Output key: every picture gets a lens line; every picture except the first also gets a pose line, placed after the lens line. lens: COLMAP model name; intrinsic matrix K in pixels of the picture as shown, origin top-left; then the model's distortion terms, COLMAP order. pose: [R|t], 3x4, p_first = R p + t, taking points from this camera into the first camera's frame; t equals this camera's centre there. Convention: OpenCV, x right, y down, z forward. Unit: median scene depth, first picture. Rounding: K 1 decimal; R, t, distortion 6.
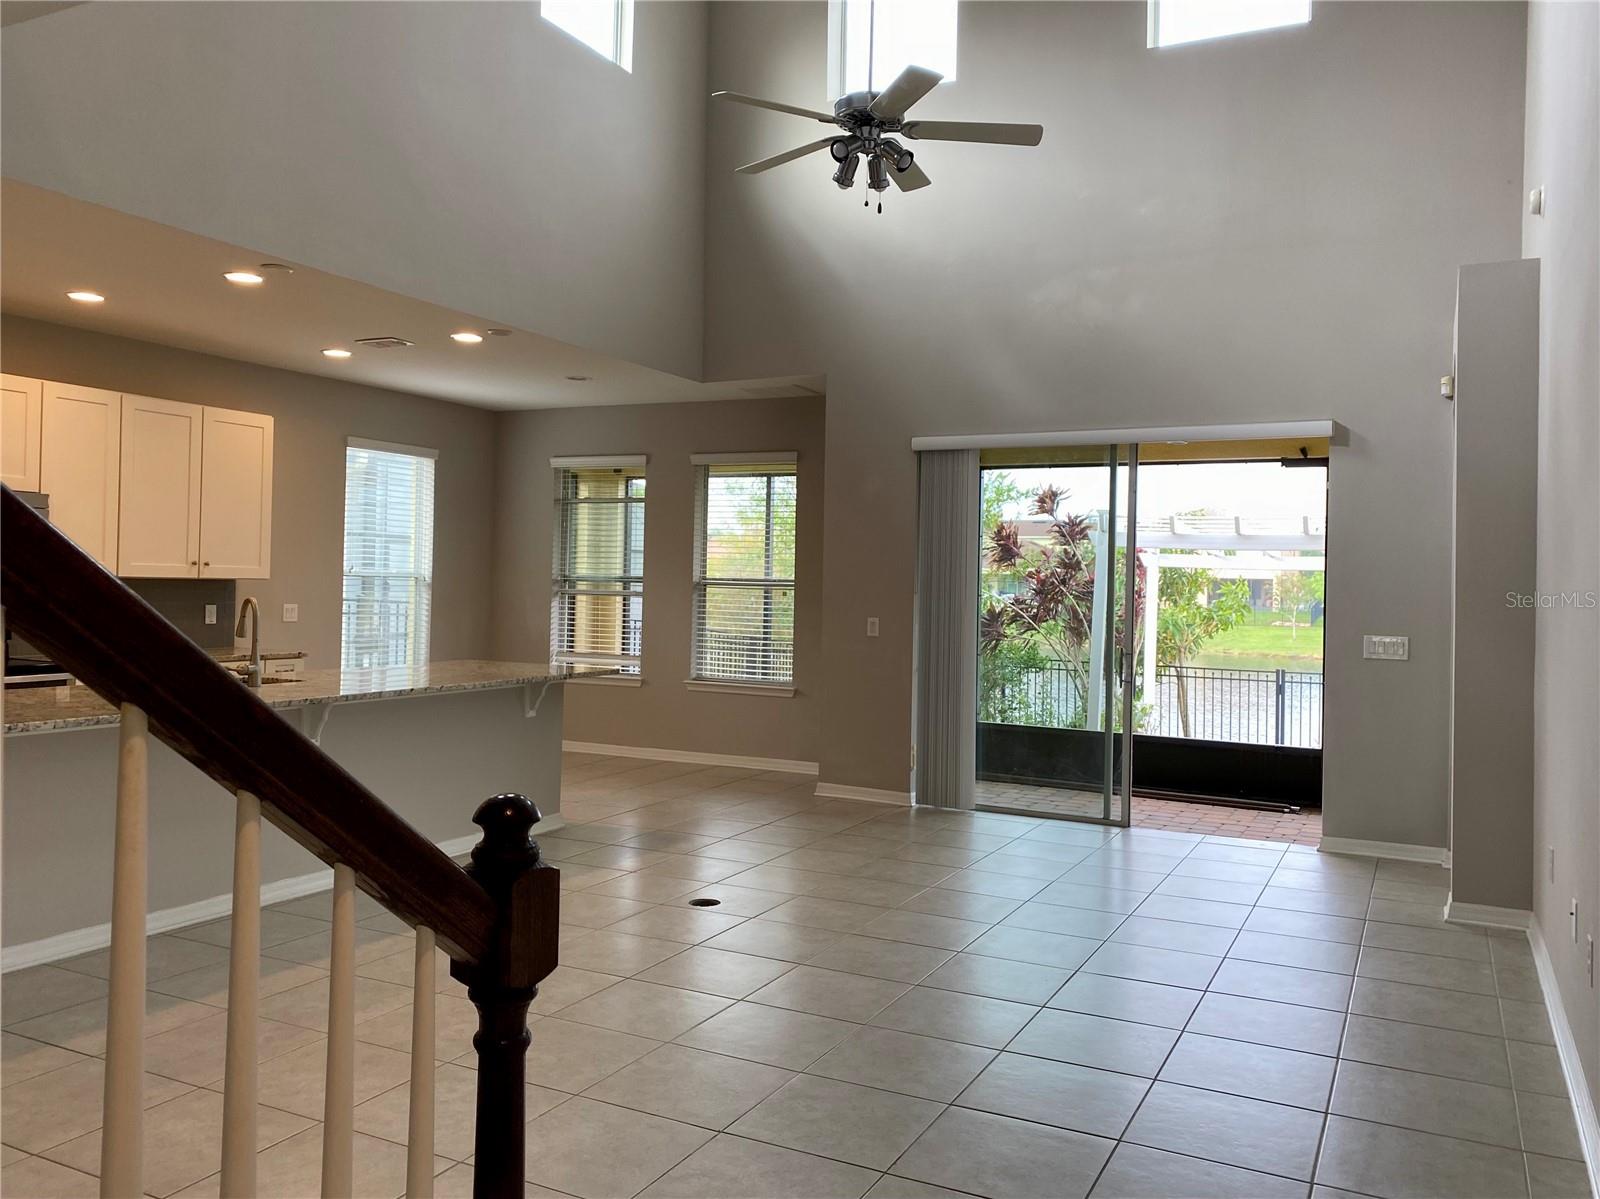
lens RADIAL K [[1242.1, 0, 792.2], [0, 1242.1, 591.2], [0, 0, 1]] dist [0.041368, -0.040959]
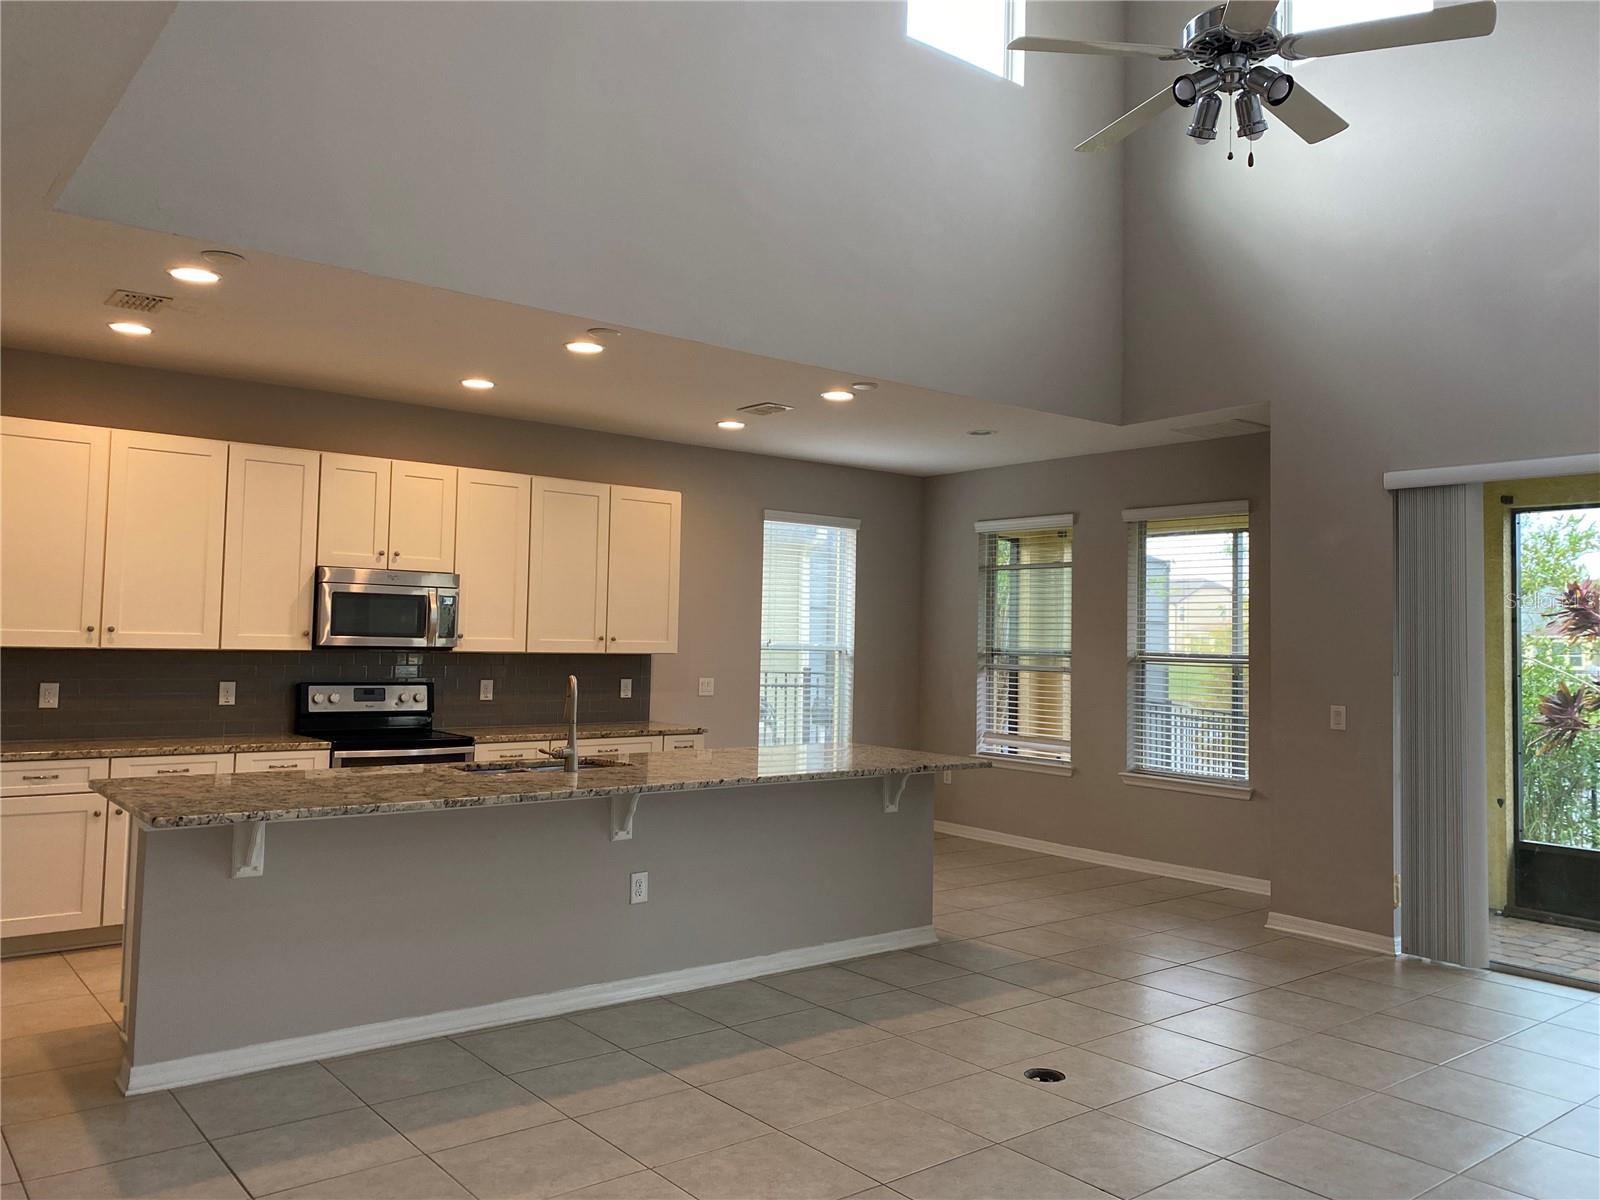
lens RADIAL K [[1242.1, 0, 793.0], [0, 1242.1, 589.2], [0, 0, 1]] dist [0.041368, -0.040959]
pose [[0.914241, -0.020460, -0.404654, 0.068964], [-0.003153, 0.998335, -0.057601, -0.004890], [0.405159, 0.053937, 0.912654, 0.131431]]
